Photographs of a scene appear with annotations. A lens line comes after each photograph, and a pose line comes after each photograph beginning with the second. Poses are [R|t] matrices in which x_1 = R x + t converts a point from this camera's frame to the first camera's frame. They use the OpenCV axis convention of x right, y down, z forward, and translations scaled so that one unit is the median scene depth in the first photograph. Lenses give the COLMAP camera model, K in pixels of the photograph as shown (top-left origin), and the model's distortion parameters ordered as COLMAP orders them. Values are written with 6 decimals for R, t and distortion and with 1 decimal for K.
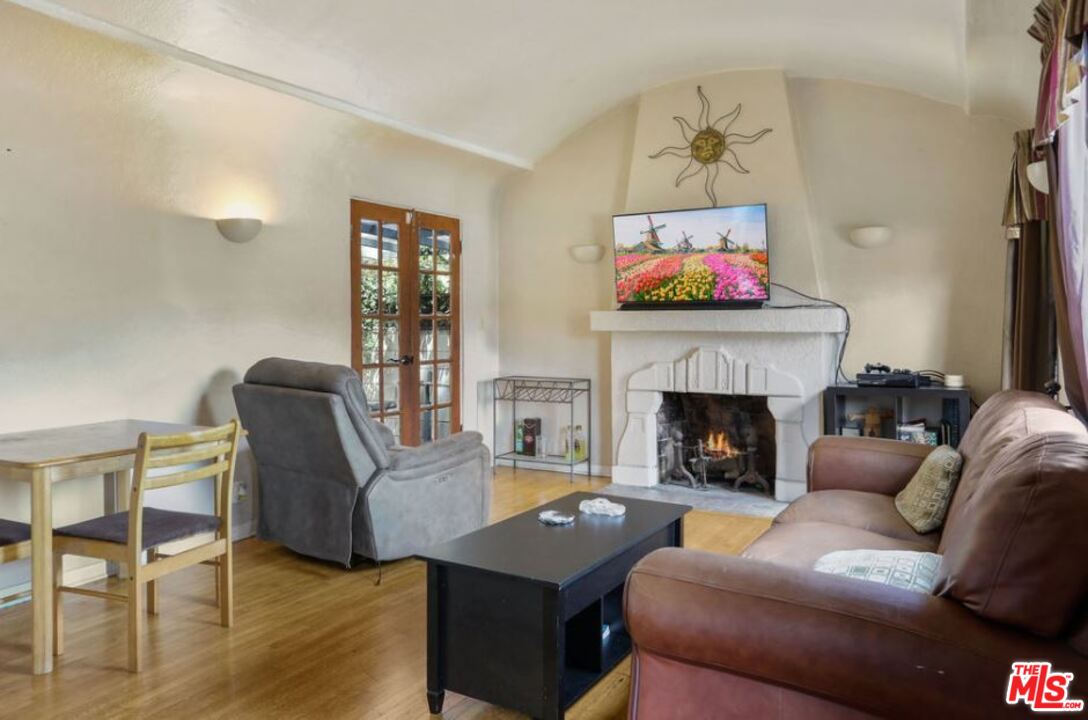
lens RADIAL K [[795.8, 0, 544.0], [0, 795.8, 360.0], [0, 0, 1]] dist [0.000076, 0.001458]
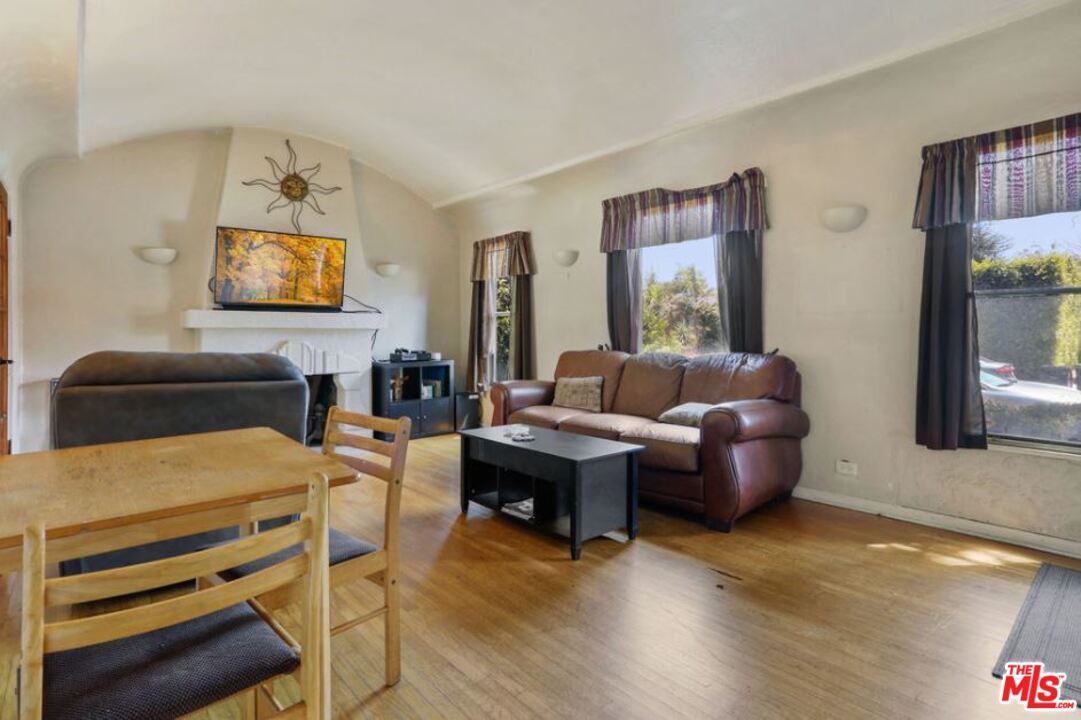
lens RADIAL K [[576.5, 0, 540.2], [0, 576.5, 338.8], [0, 0, 1]] dist [-0.000462, -0.000225]
pose [[0.329265, -0.010426, 0.944180, -0.568679], [0.046712, 0.998895, -0.005260, 0.005300], [-0.943082, 0.045837, 0.329388, 0.316581]]
